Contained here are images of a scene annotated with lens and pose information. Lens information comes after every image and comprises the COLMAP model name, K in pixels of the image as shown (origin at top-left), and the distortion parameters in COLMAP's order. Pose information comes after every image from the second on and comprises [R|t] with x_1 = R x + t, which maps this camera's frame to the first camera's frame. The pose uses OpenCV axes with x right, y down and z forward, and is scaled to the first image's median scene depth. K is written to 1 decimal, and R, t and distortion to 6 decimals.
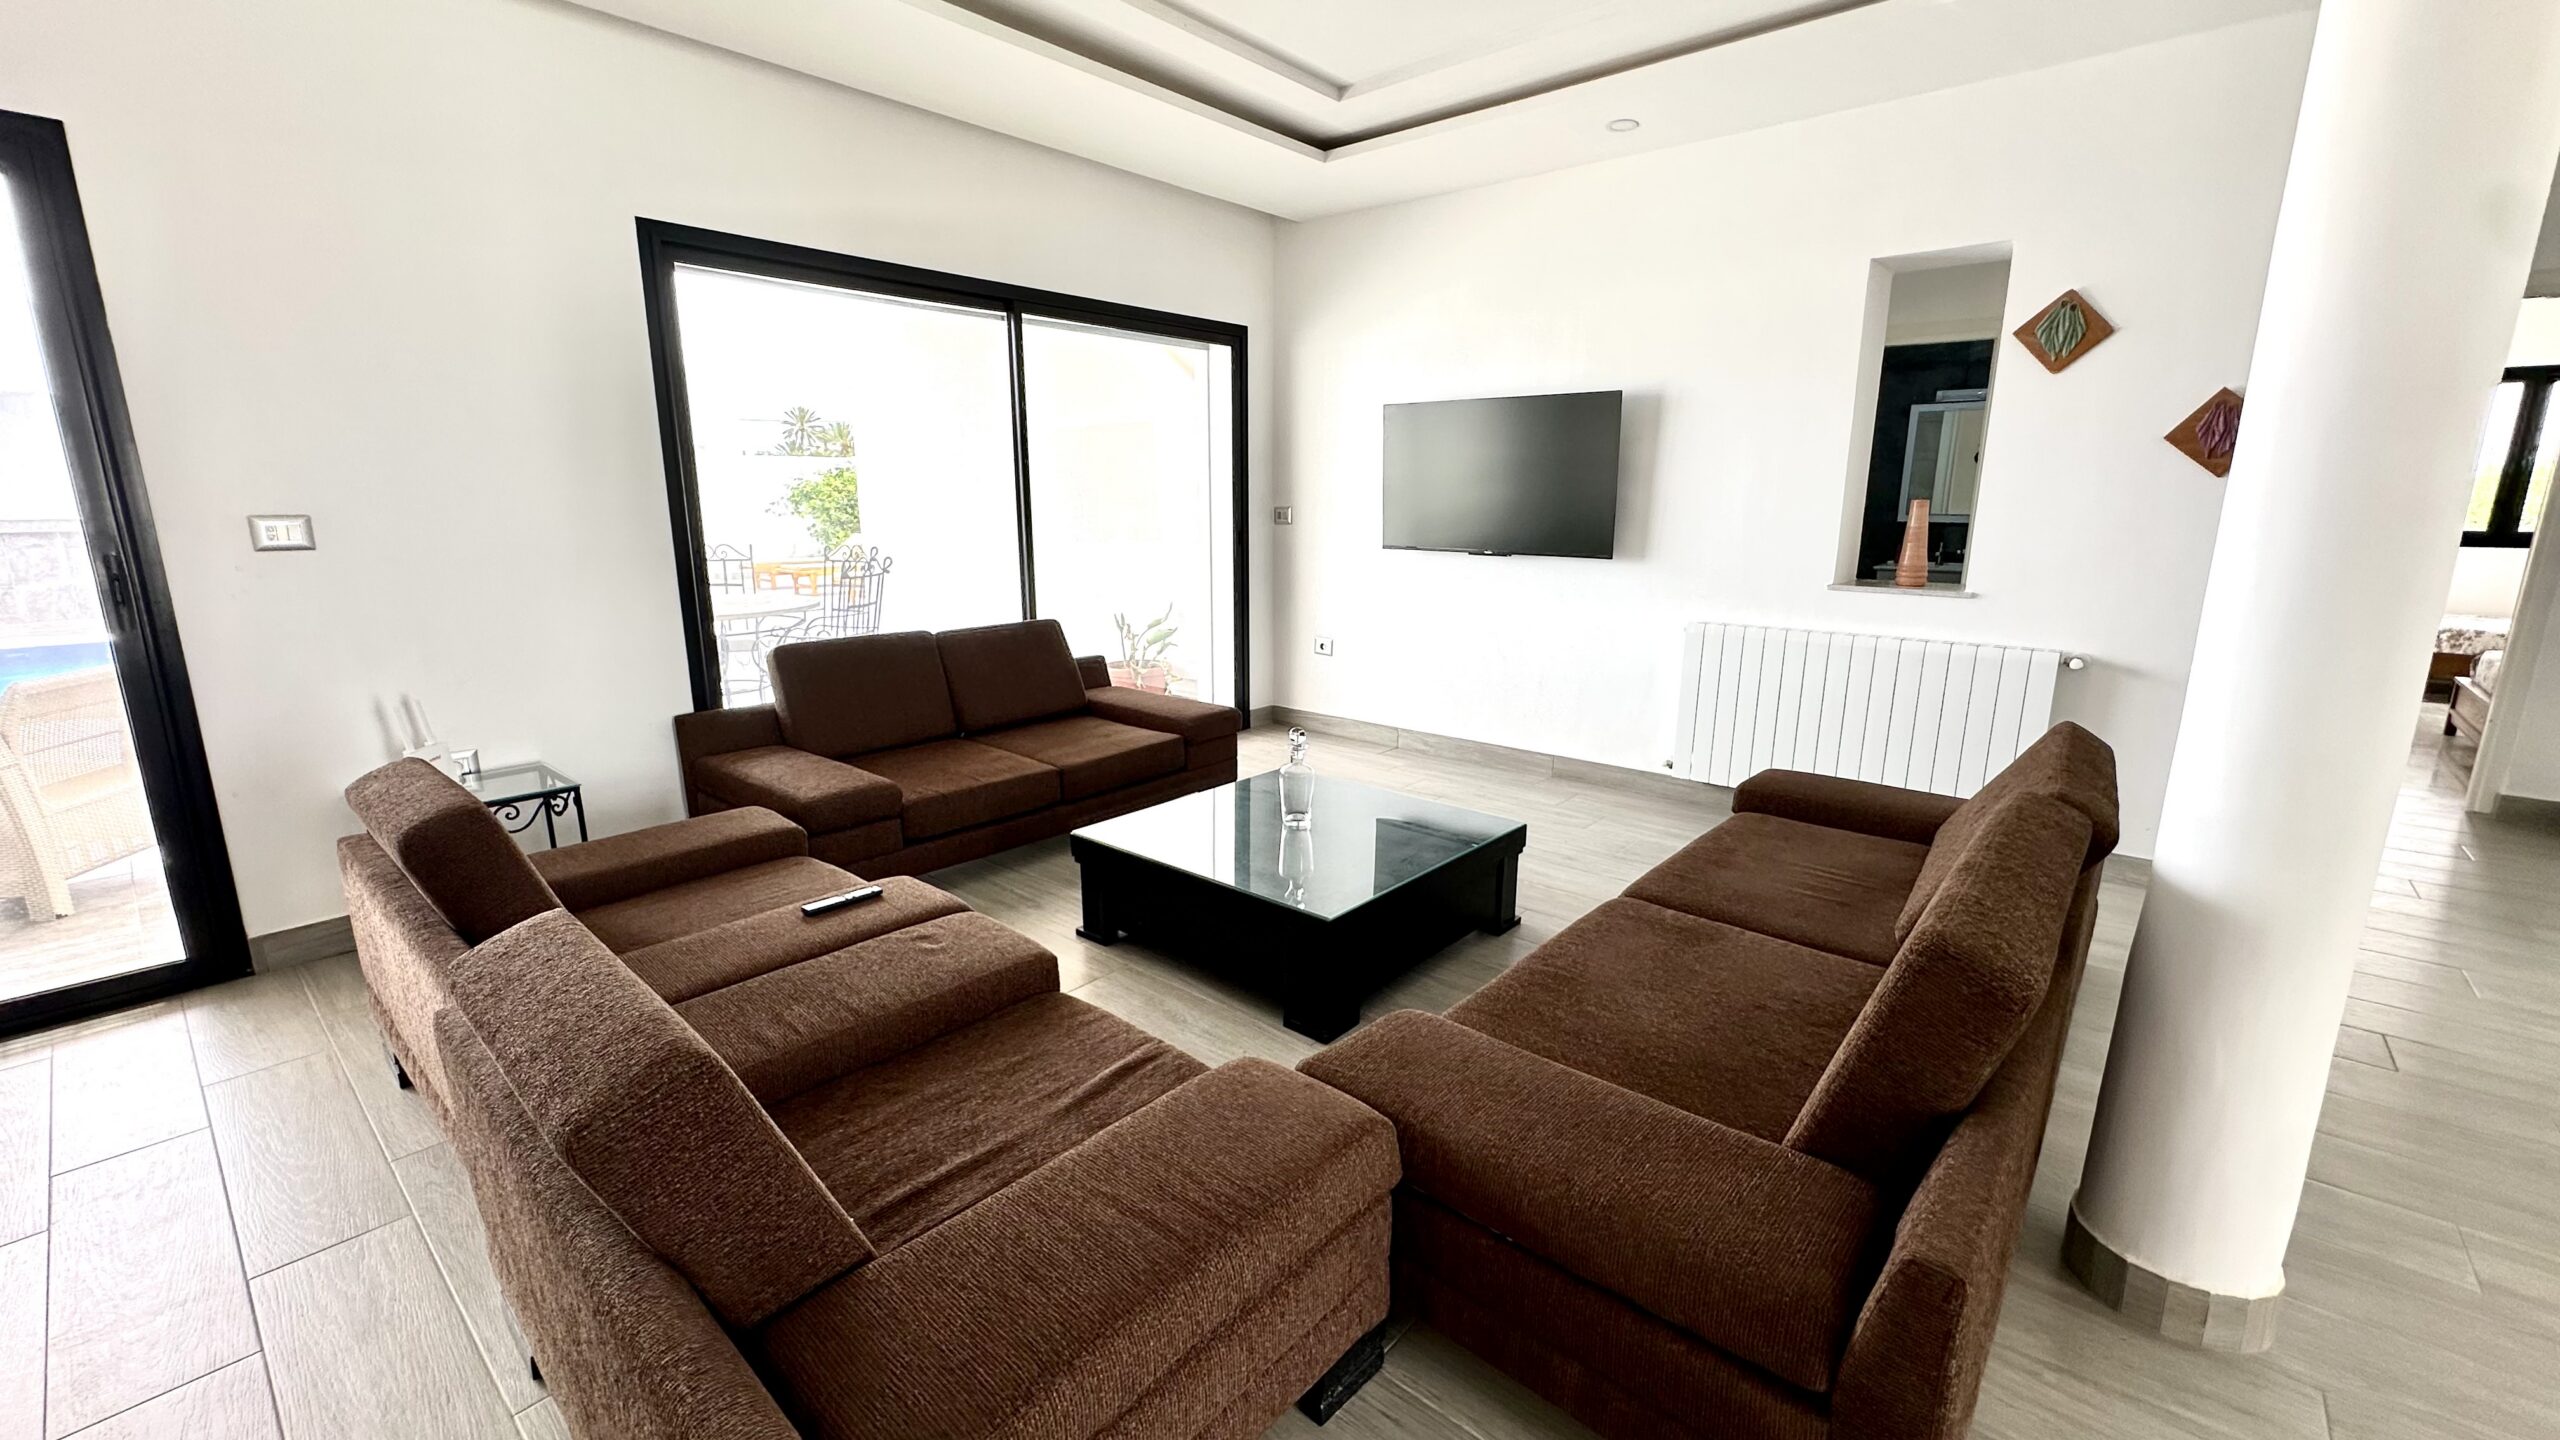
lens RADIAL K [[1025.8, 0, 1295.0], [0, 1025.8, 706.0], [0, 0, 1]] dist [-0.004841, 0.000235]
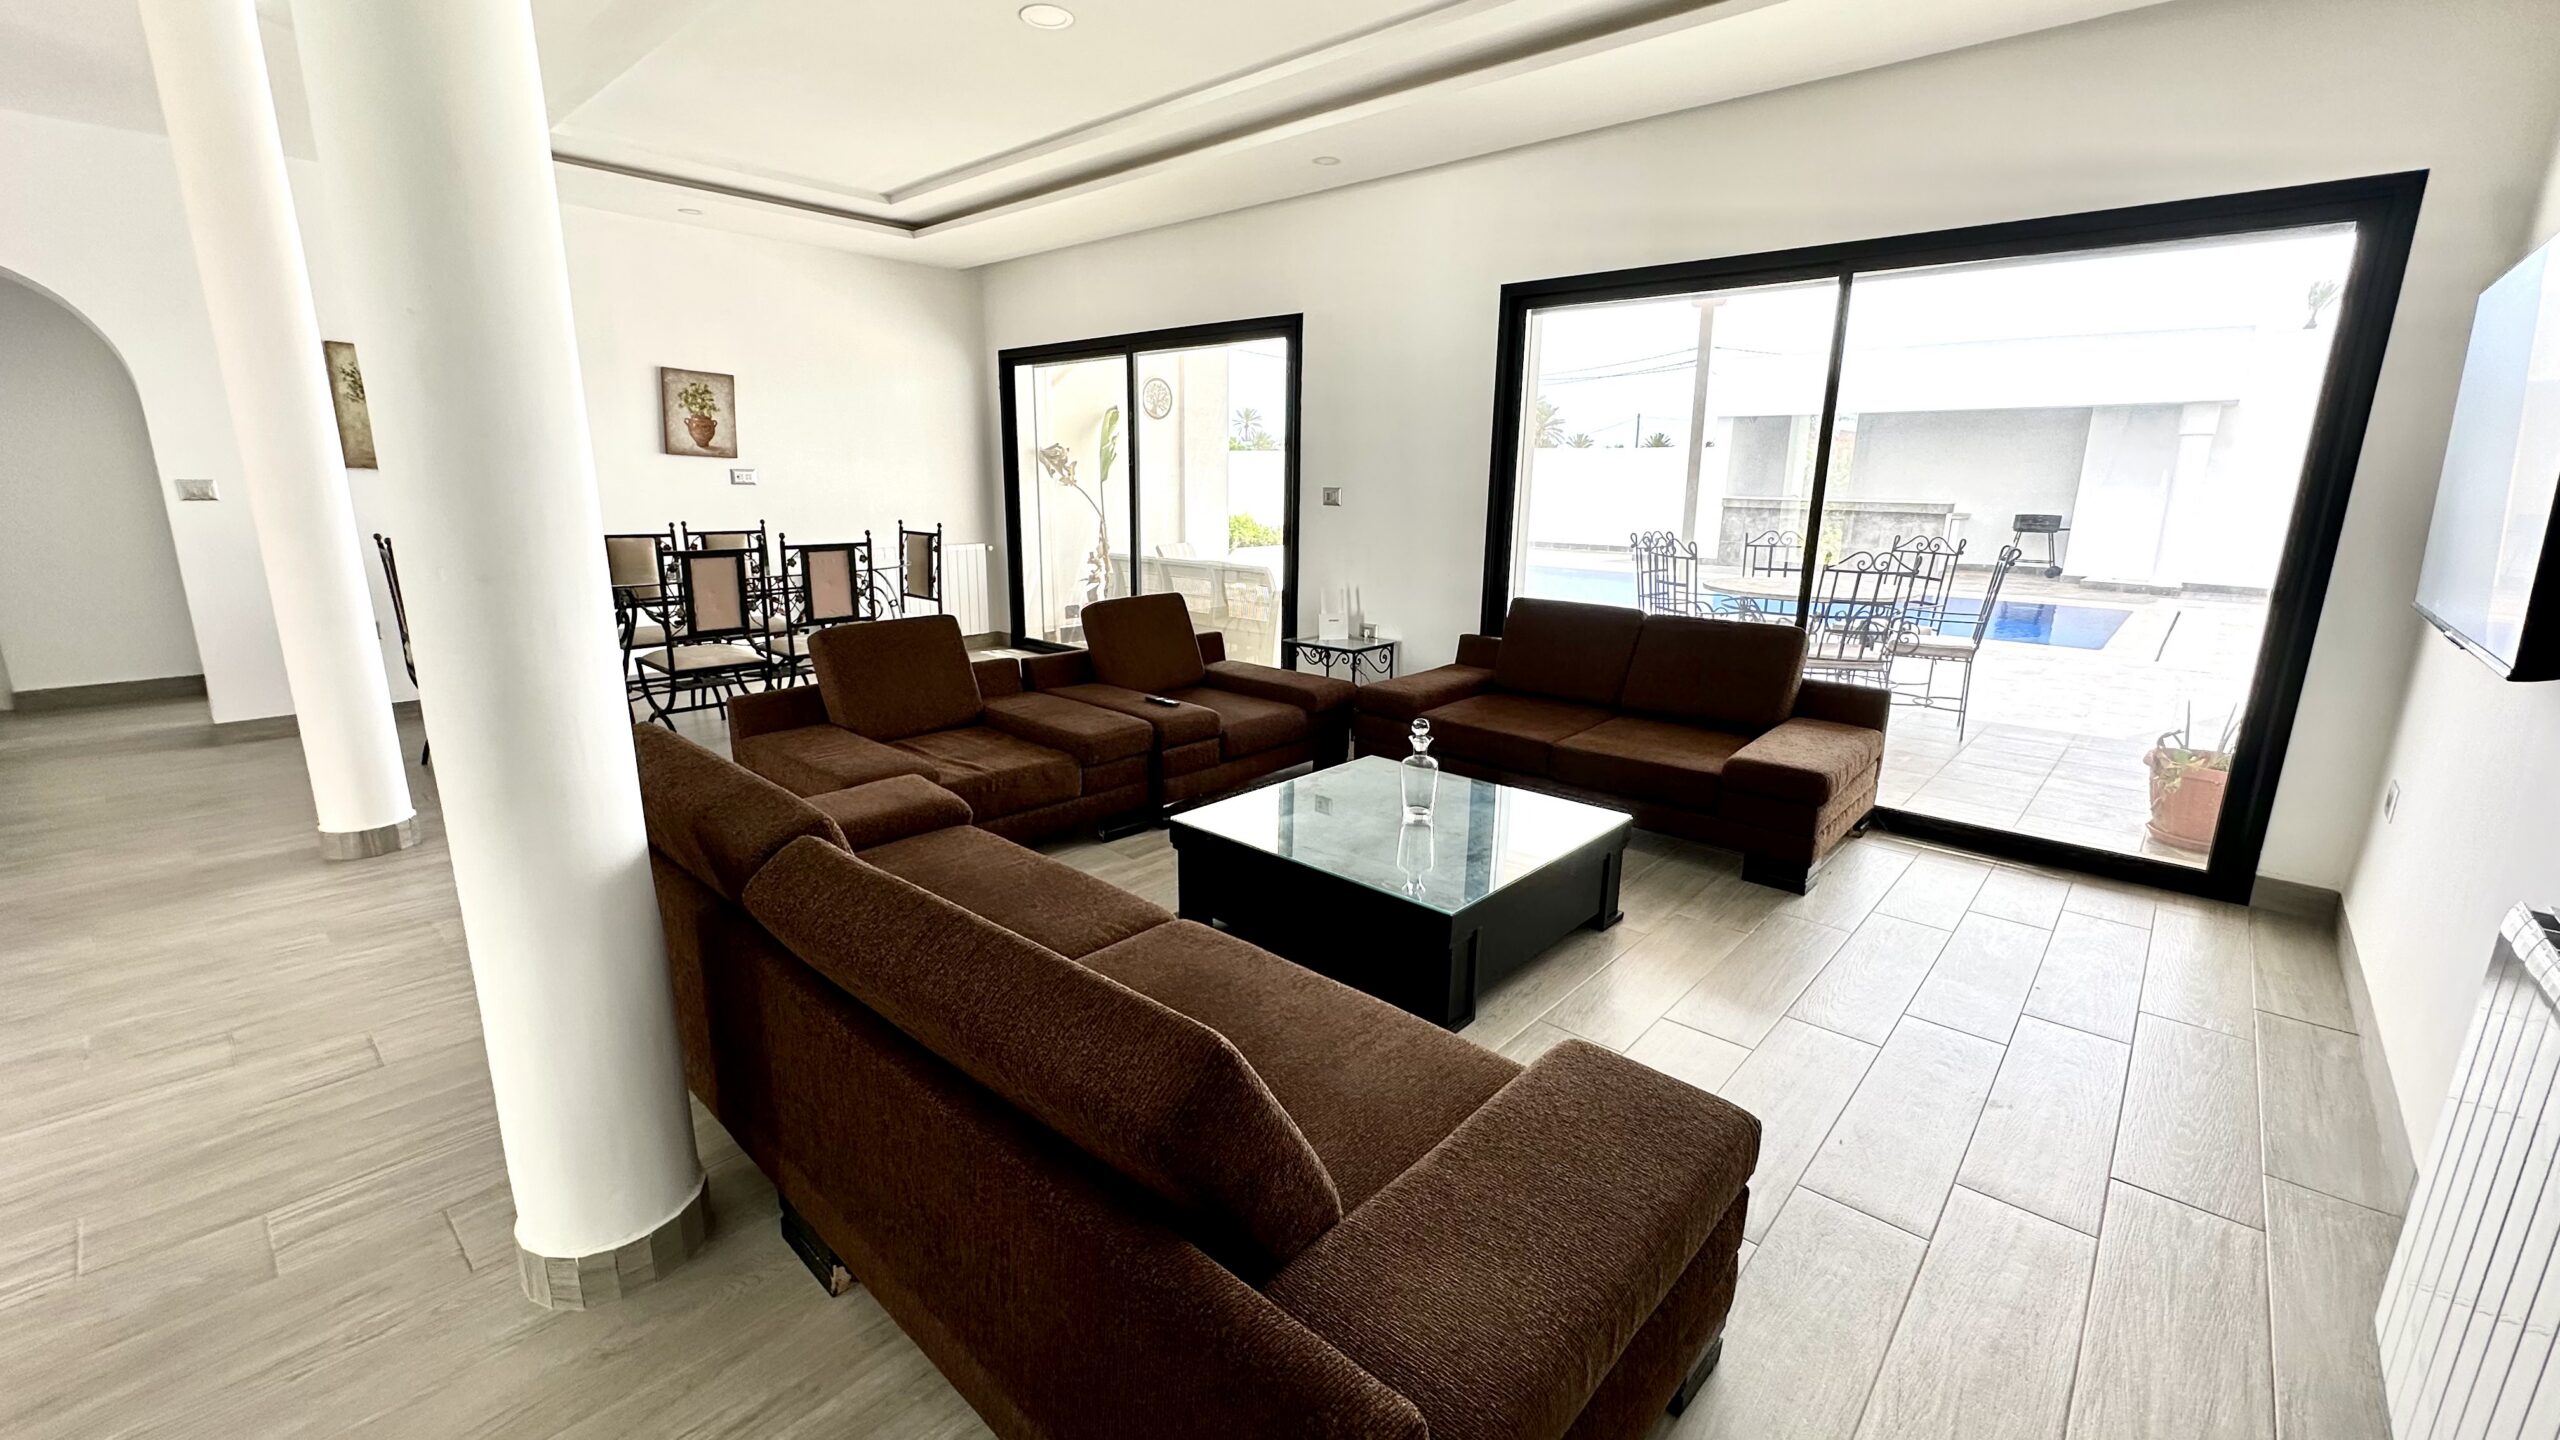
lens RADIAL K [[1025.8, 0, 1284.0], [0, 1025.8, 712.2], [0, 0, 1]] dist [-0.004841, 0.000235]
pose [[-0.017179, 0.210605, -0.977420, 1.156812], [-0.226339, 0.951369, 0.208970, -0.181609], [0.973897, 0.224818, 0.031325, 1.040019]]
